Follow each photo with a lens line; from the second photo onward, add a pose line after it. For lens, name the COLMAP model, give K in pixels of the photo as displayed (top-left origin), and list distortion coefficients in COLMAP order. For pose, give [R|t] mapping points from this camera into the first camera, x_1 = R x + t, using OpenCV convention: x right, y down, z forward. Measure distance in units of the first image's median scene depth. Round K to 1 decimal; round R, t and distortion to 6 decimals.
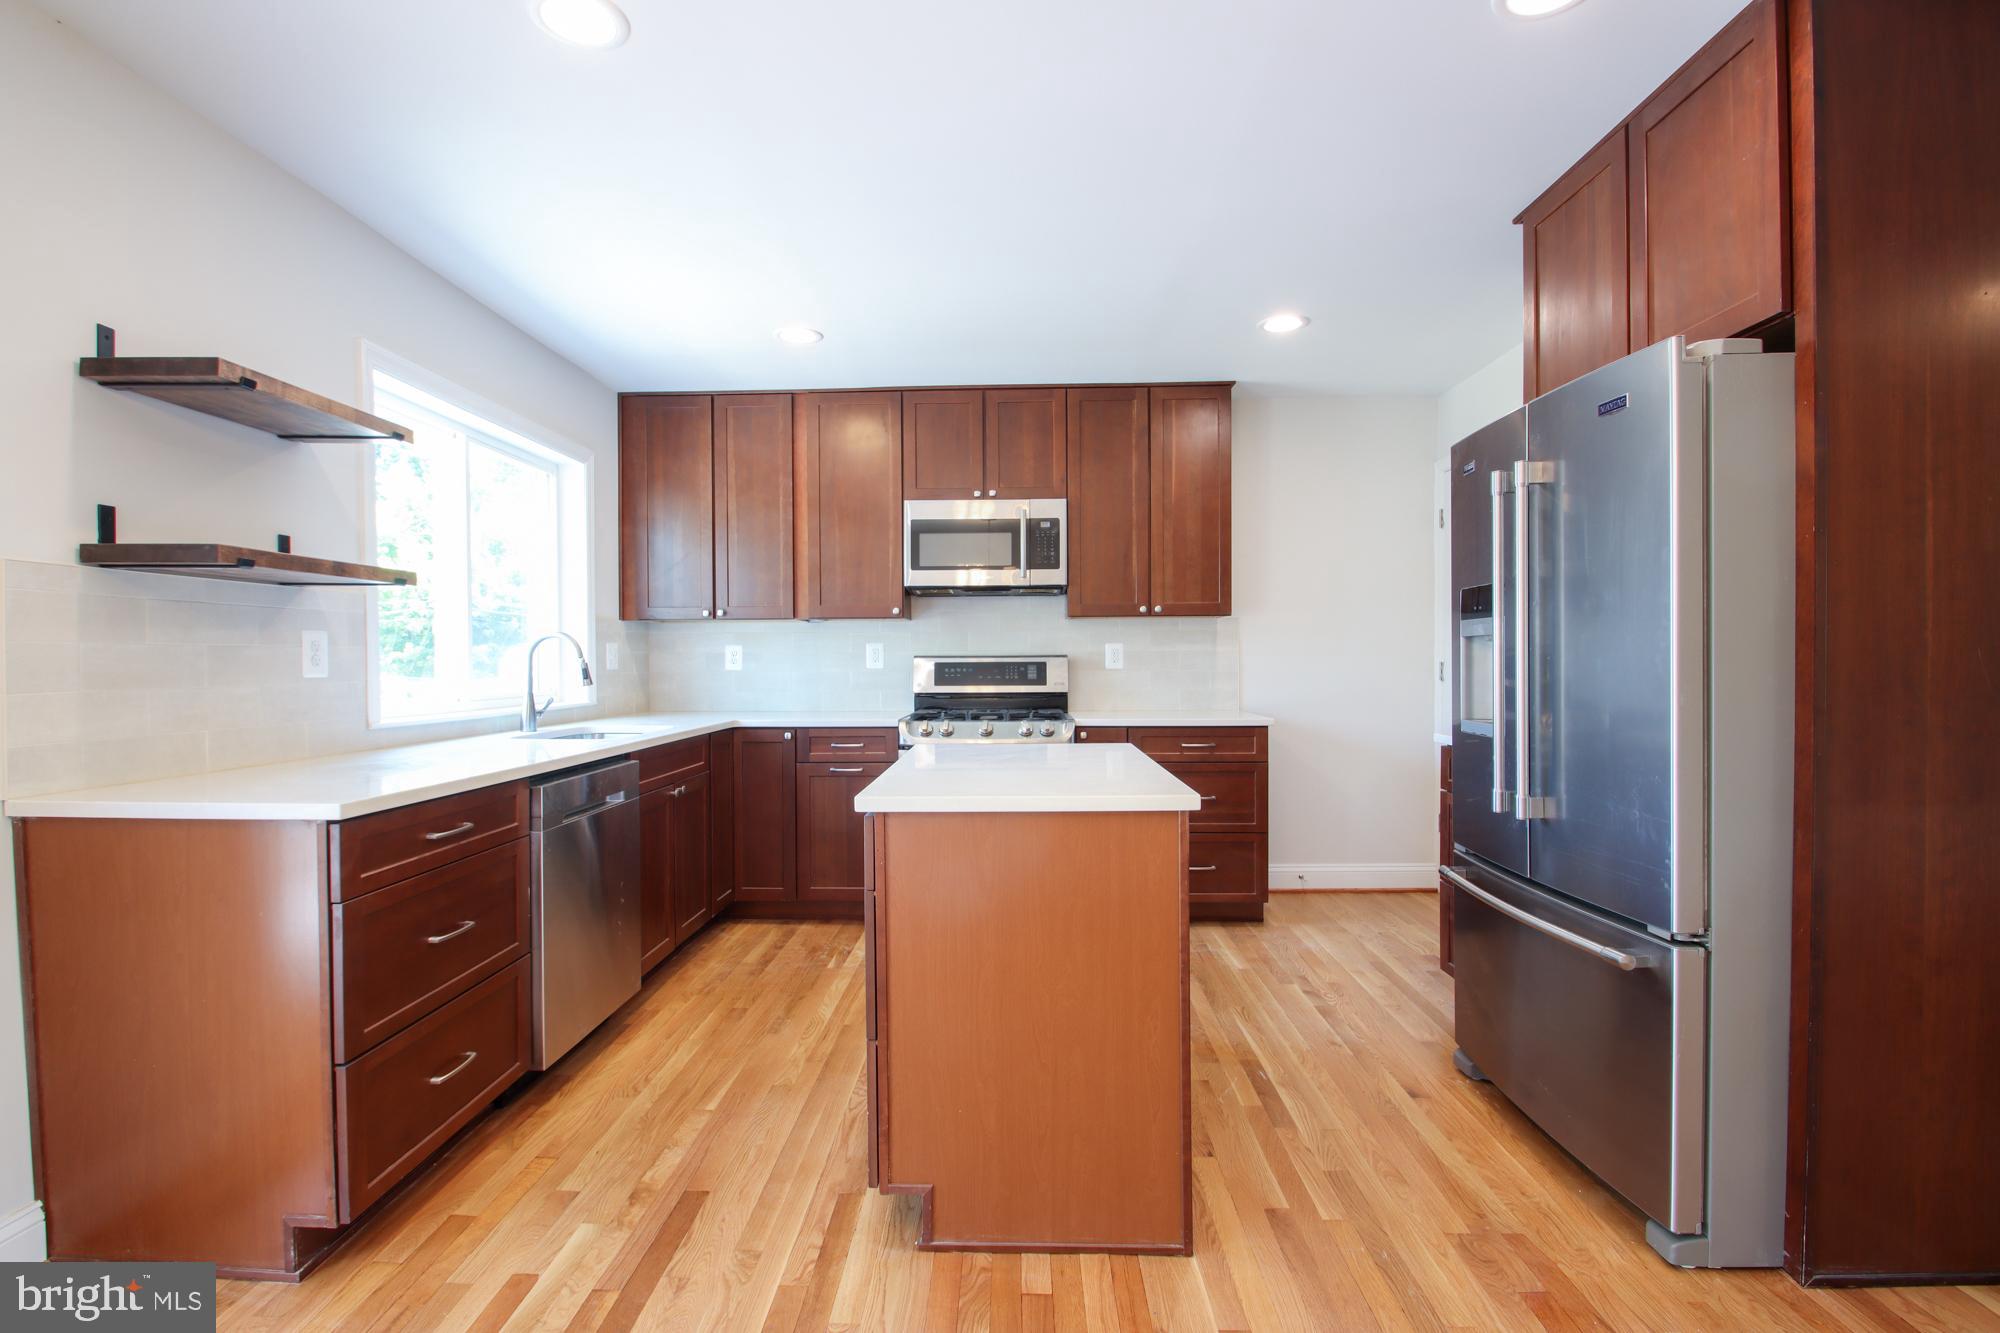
lens RADIAL K [[930.3, 0, 991.7], [0, 930.3, 665.6], [0, 0, 1]] dist [-0.011242, -0.004985]
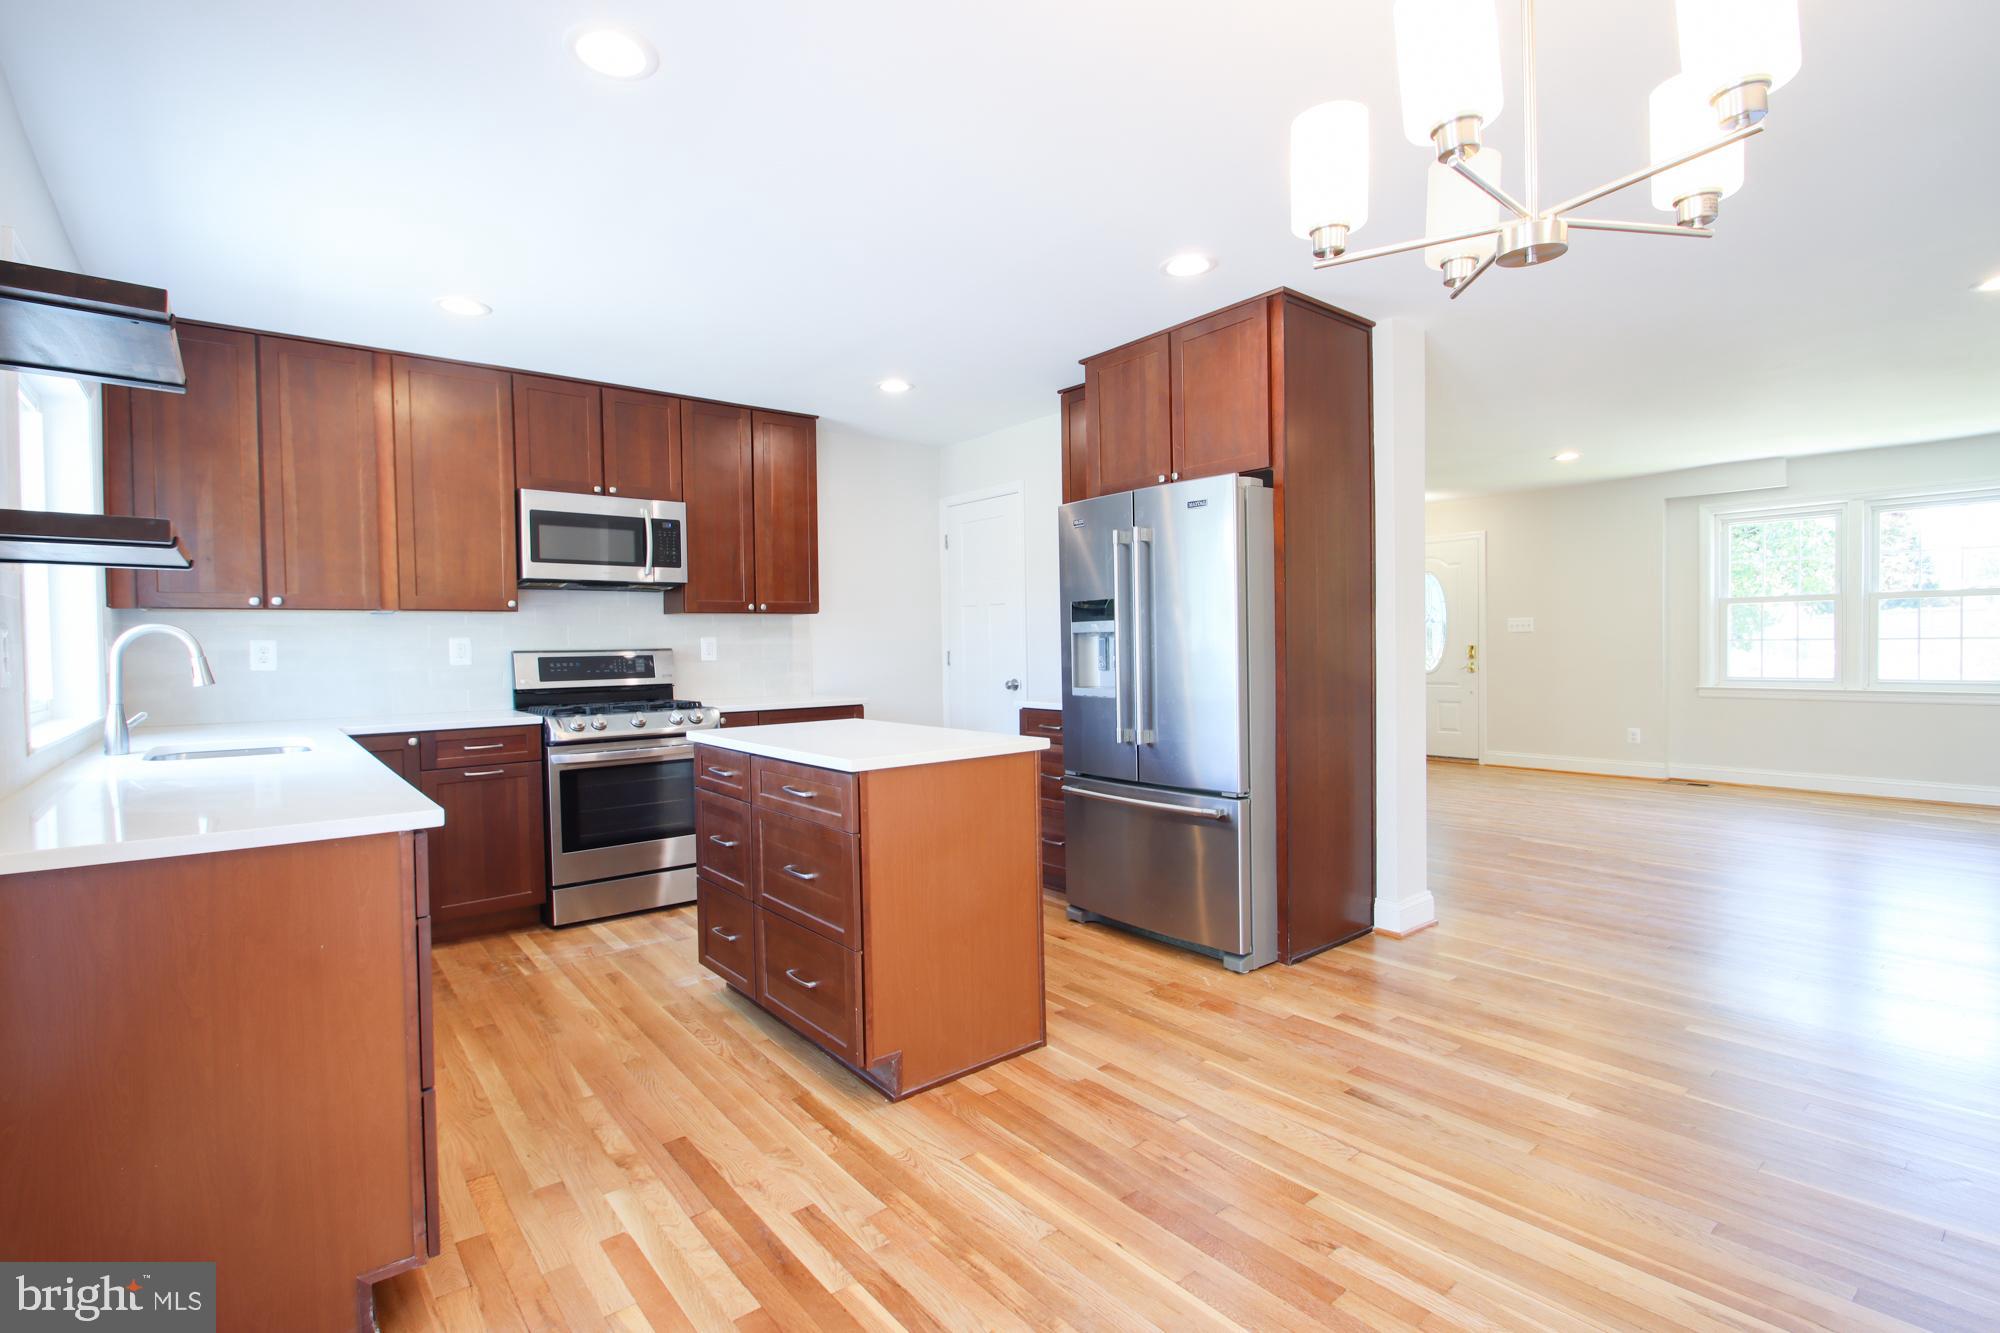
lens RADIAL K [[930.3, 0, 998.8], [0, 930.3, 655.7], [0, 0, 1]] dist [-0.011242, -0.004985]
pose [[0.749920, -0.014322, 0.661374, -0.394807], [0.016279, 0.999862, 0.003194, -0.000680], [-0.661328, 0.008371, 0.750050, -0.041828]]
